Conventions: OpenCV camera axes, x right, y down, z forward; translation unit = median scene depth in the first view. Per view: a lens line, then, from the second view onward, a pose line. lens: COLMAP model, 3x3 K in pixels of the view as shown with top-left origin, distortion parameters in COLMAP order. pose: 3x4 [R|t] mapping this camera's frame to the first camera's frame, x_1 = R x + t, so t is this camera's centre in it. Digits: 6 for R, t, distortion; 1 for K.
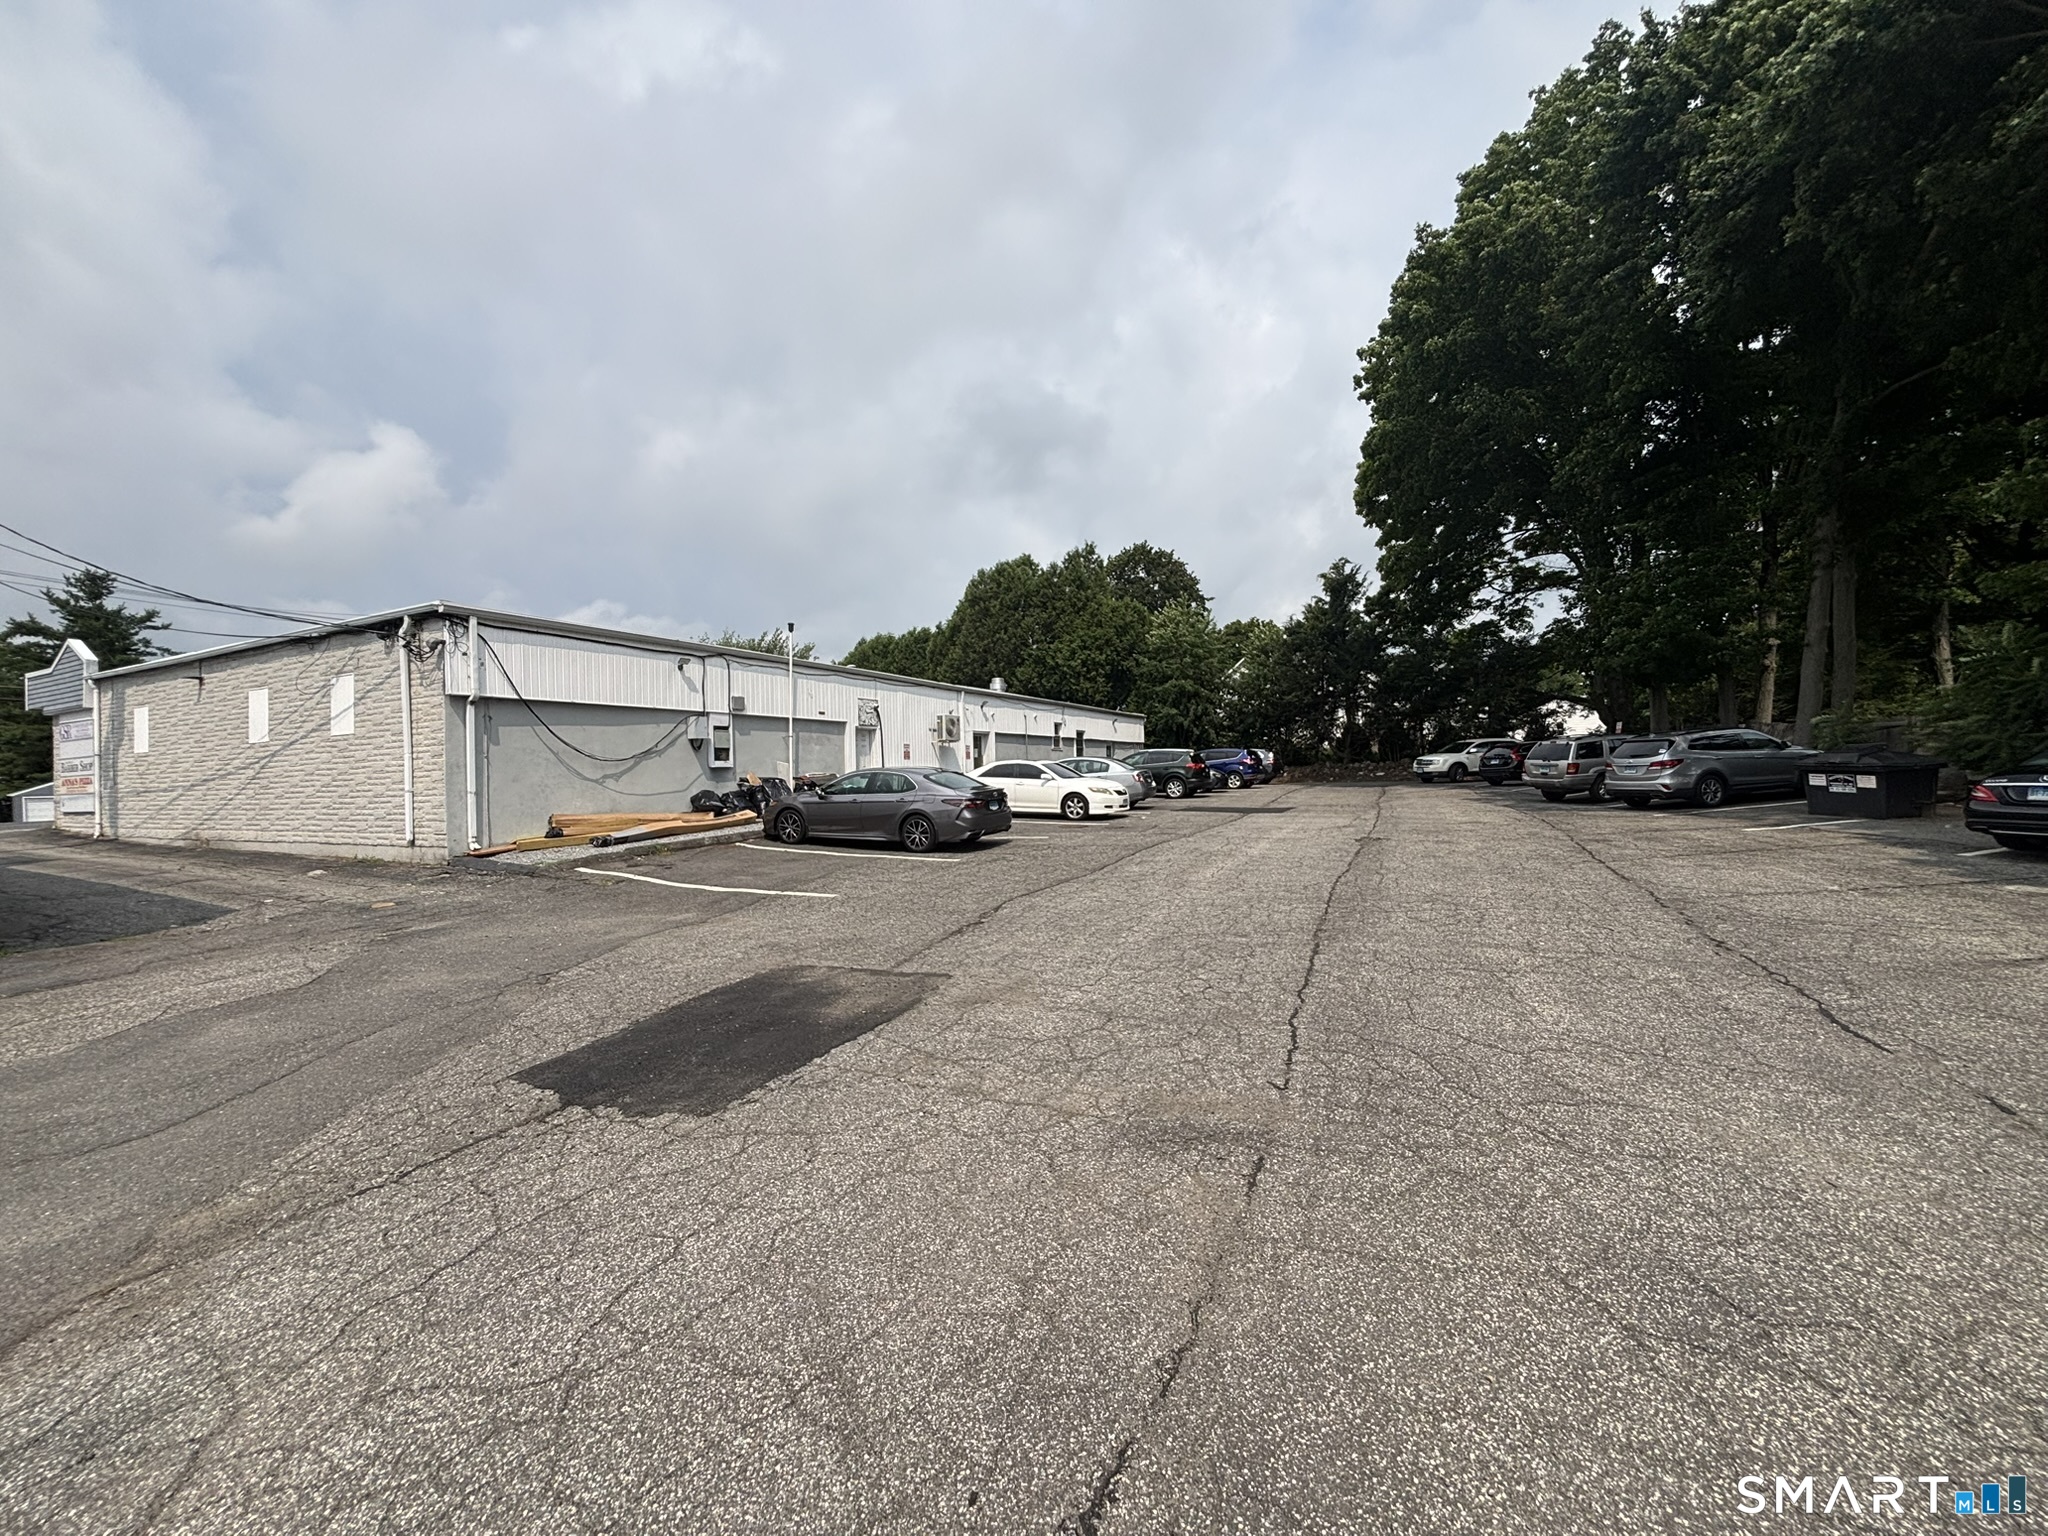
lens RADIAL K [[816.1, 0, 1027.3], [0, 816.1, 766.1], [0, 0, 1]] dist [-0.005447, 0.000426]
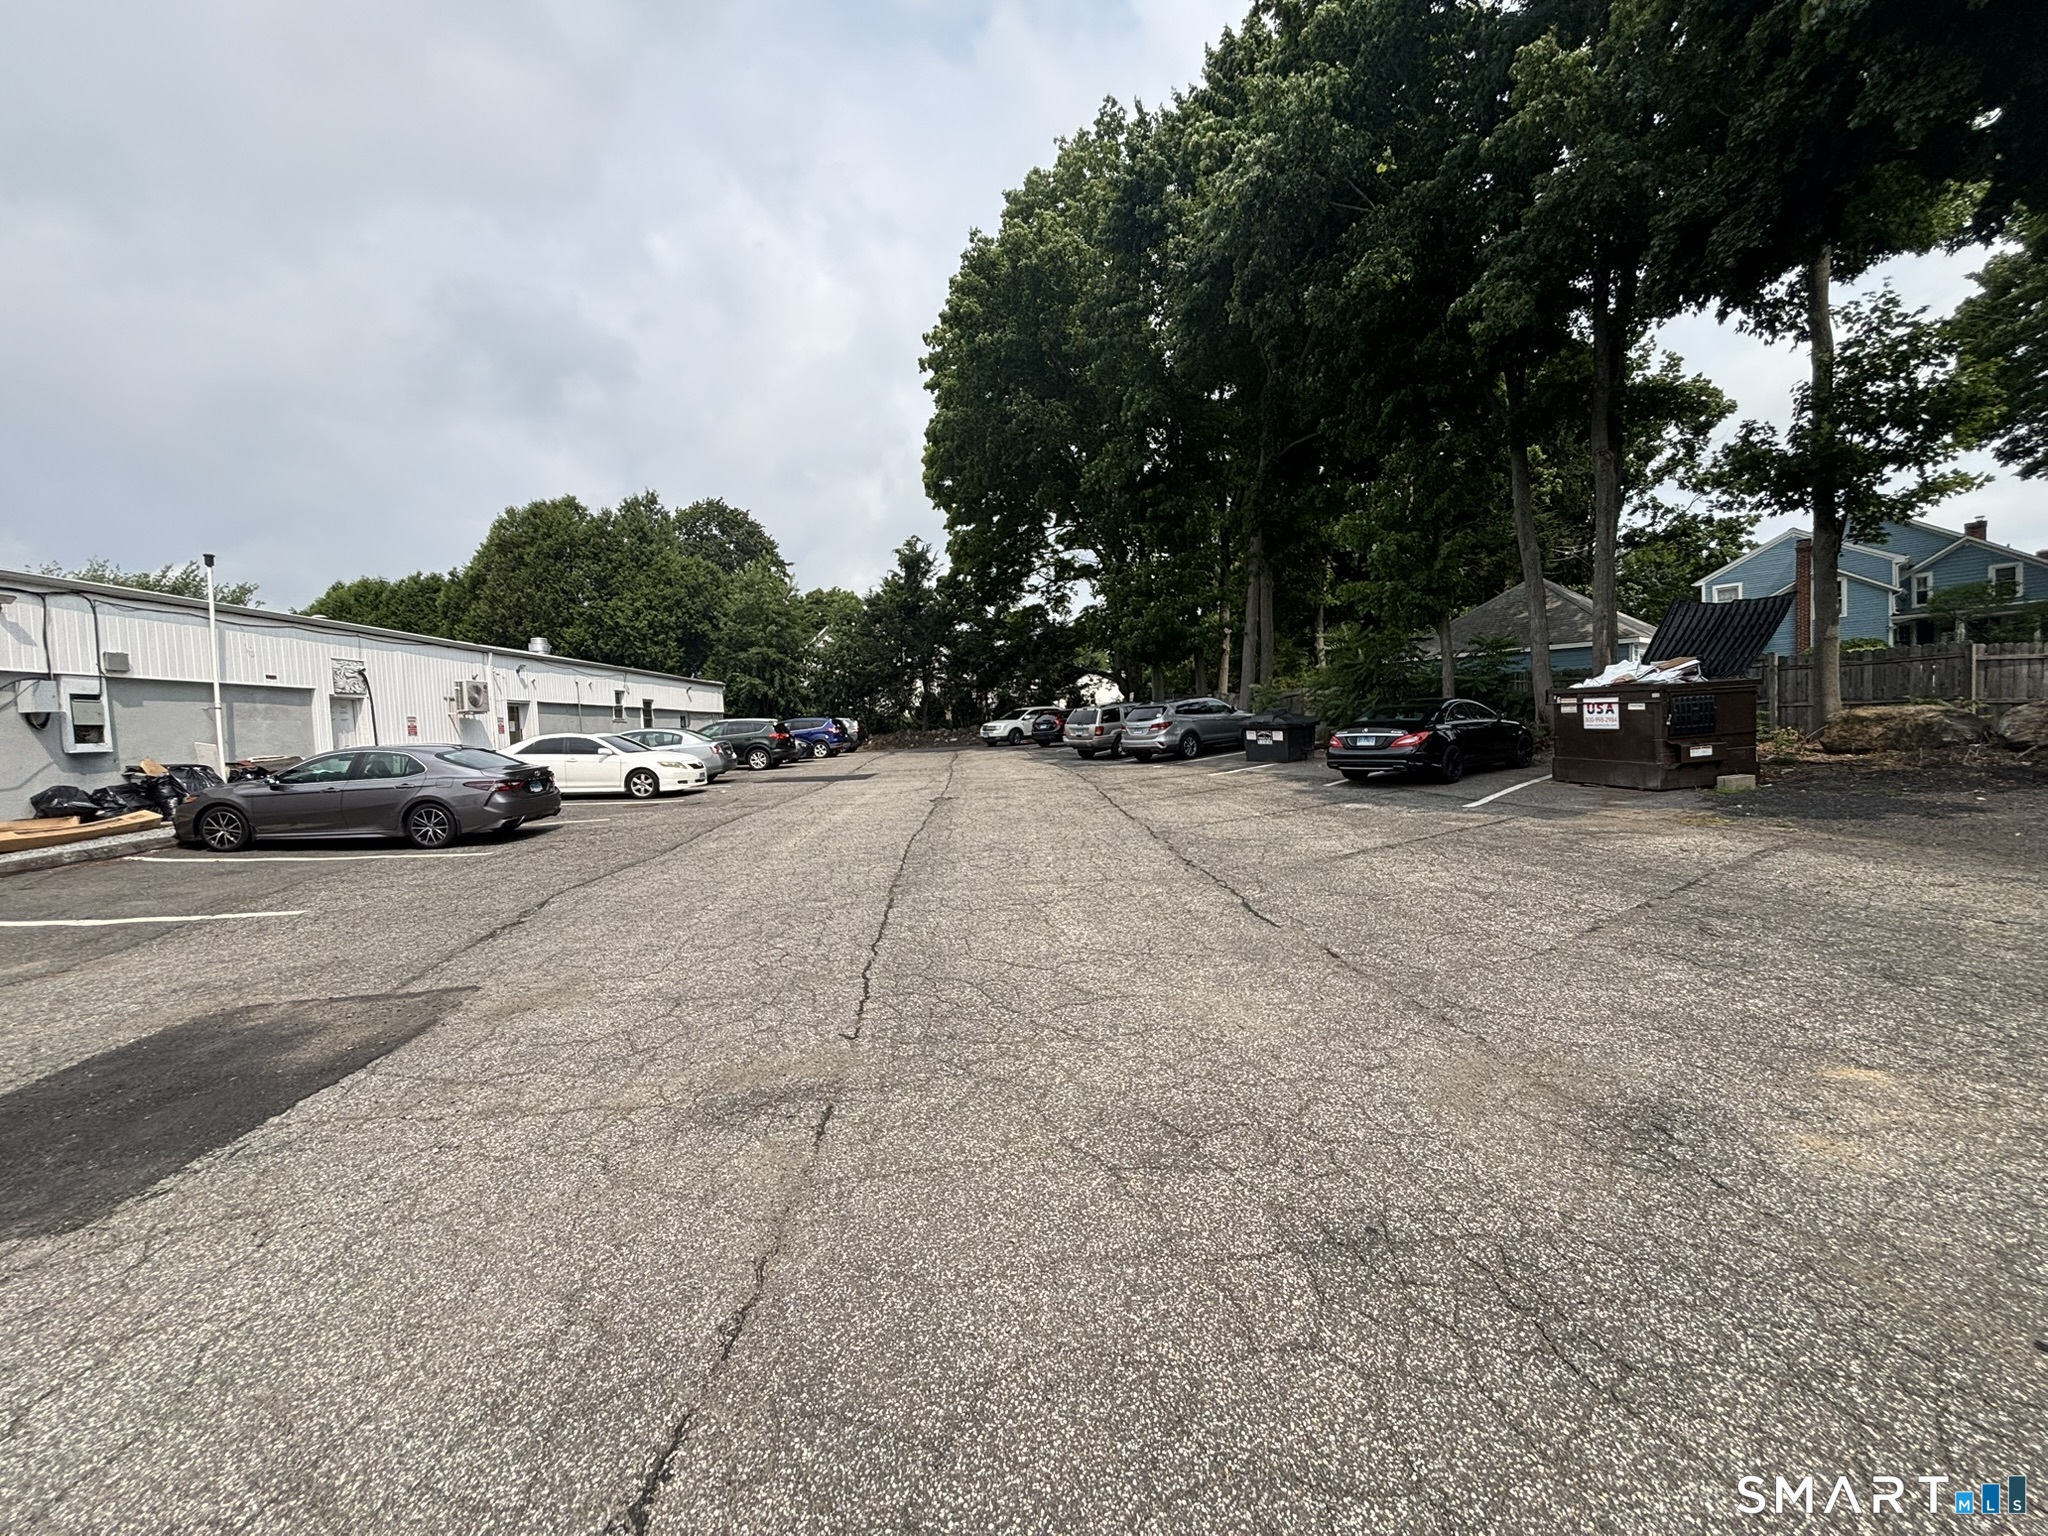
lens RADIAL K [[816.1, 0, 1027.3], [0, 816.1, 766.1], [0, 0, 1]] dist [-0.005447, 0.000426]
pose [[0.879189, -0.040143, 0.474780, 0.007230], [0.022248, 0.998816, 0.043252, 0.001063], [-0.475954, -0.027464, 0.879041, -0.006544]]
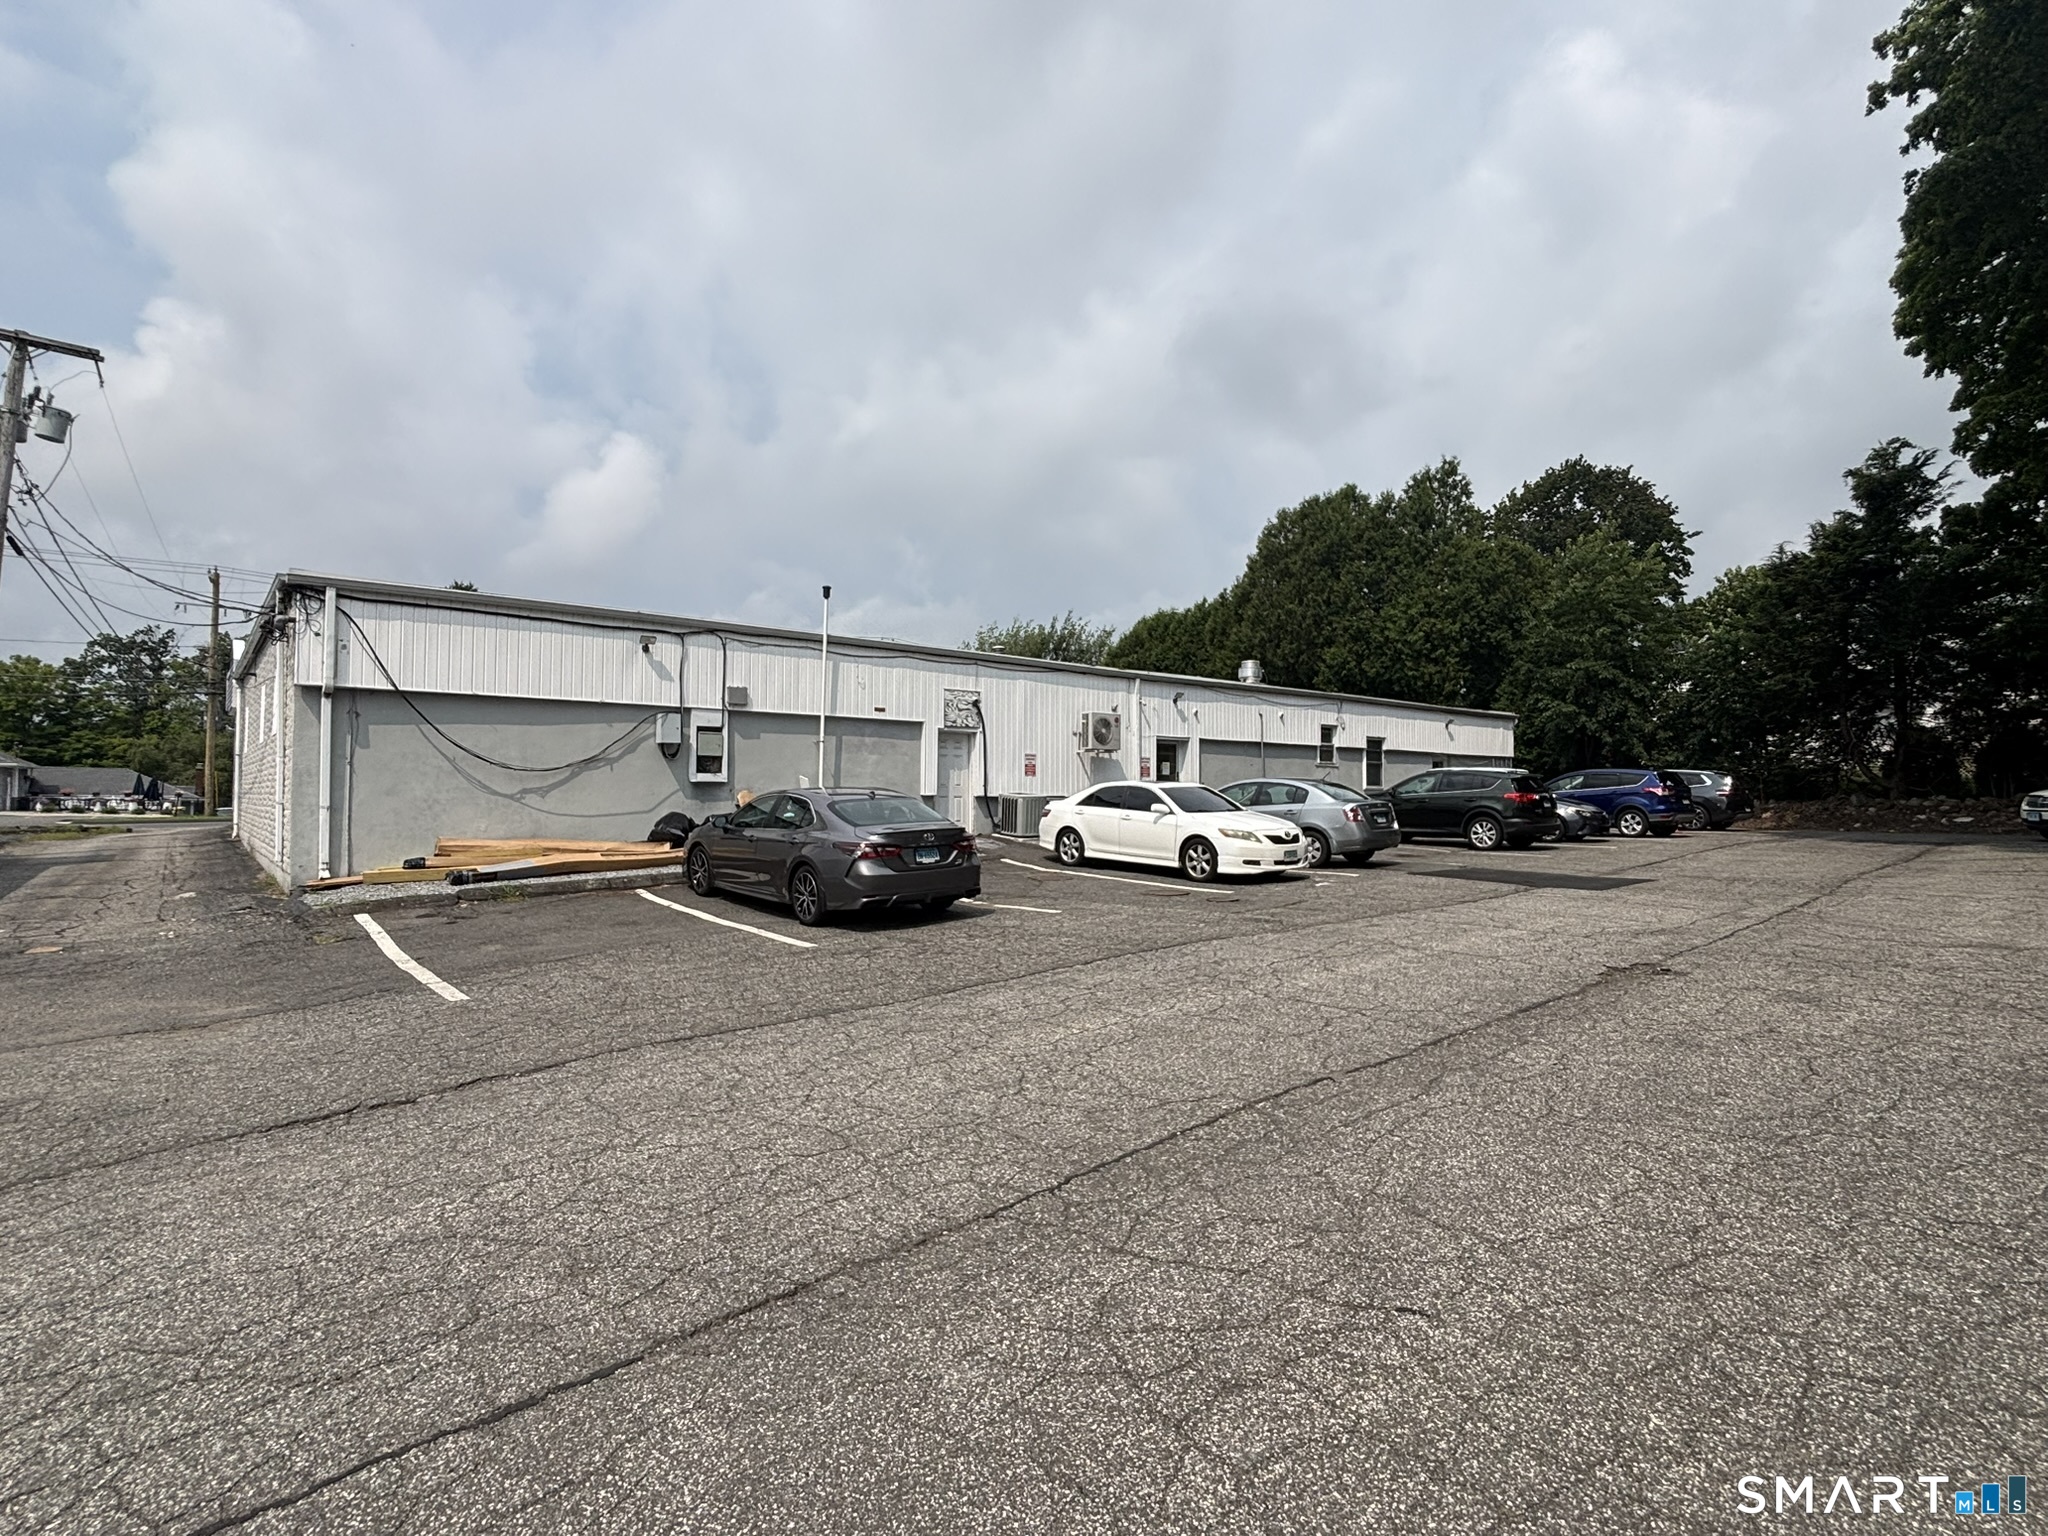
lens RADIAL K [[1008.3, 0, 1023.8], [0, 1008.3, 771.4], [0, 0, 1]] dist [0.028544, -0.035119]
pose [[0.917679, 0.018384, -0.396896, 0.330095], [-0.022615, 0.999726, -0.005981, -0.011862], [0.396678, 0.014464, 0.917844, 0.345859]]
